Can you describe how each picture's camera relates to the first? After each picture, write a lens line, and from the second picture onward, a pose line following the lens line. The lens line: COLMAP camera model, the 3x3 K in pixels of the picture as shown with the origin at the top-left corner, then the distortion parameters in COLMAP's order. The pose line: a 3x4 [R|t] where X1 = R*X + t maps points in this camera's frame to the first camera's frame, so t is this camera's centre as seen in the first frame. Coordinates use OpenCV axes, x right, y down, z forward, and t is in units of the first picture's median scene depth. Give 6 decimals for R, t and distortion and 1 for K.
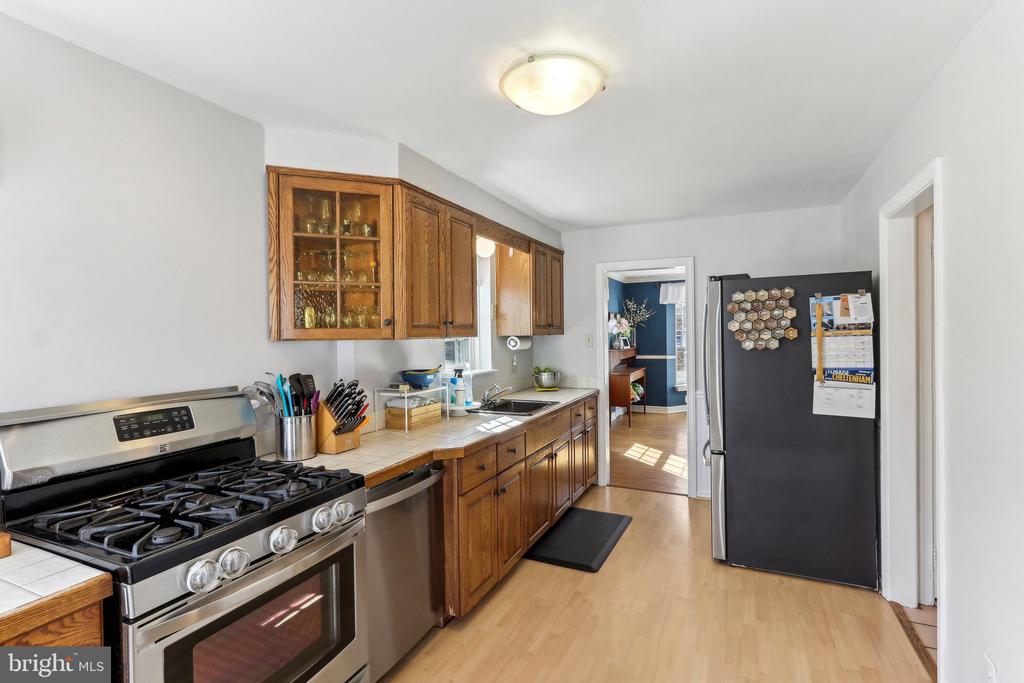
lens RADIAL K [[491.7, 0, 512.0], [0, 491.7, 341.5], [0, 0, 1]] dist [-0.000762, -0.000099]
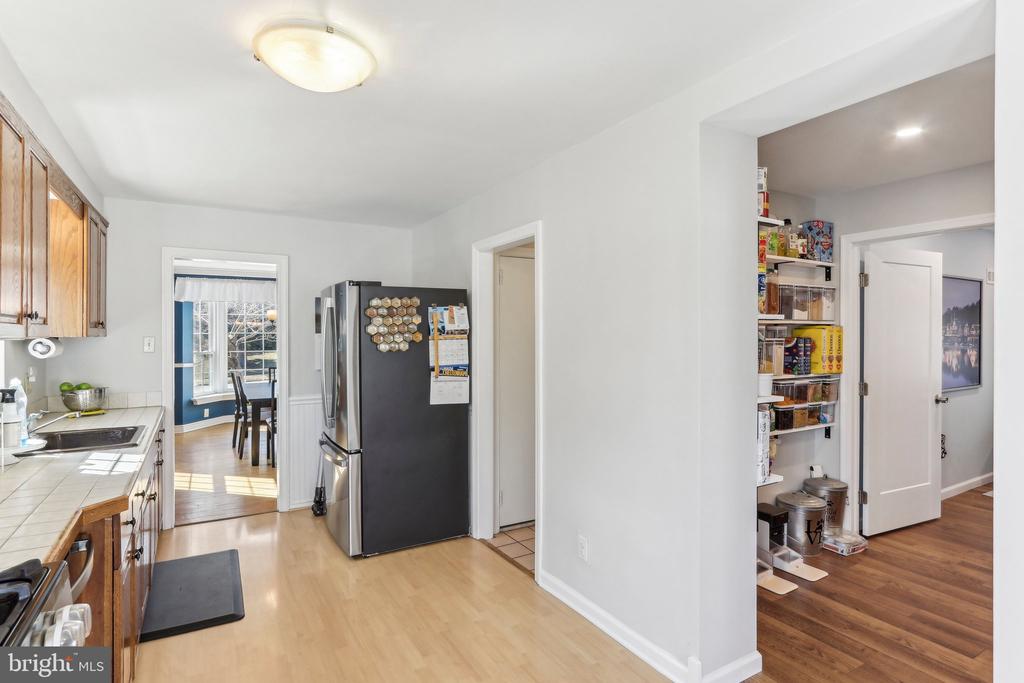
lens RADIAL K [[528.4, 0, 512.0], [0, 528.4, 341.5], [0, 0, 1]] dist [-0.007768, -0.000275]
pose [[0.567756, 0.002071, 0.823194, -0.334498], [0.006239, 0.999957, -0.006819, 0.004193], [-0.823173, 0.009008, 0.567719, 0.105490]]
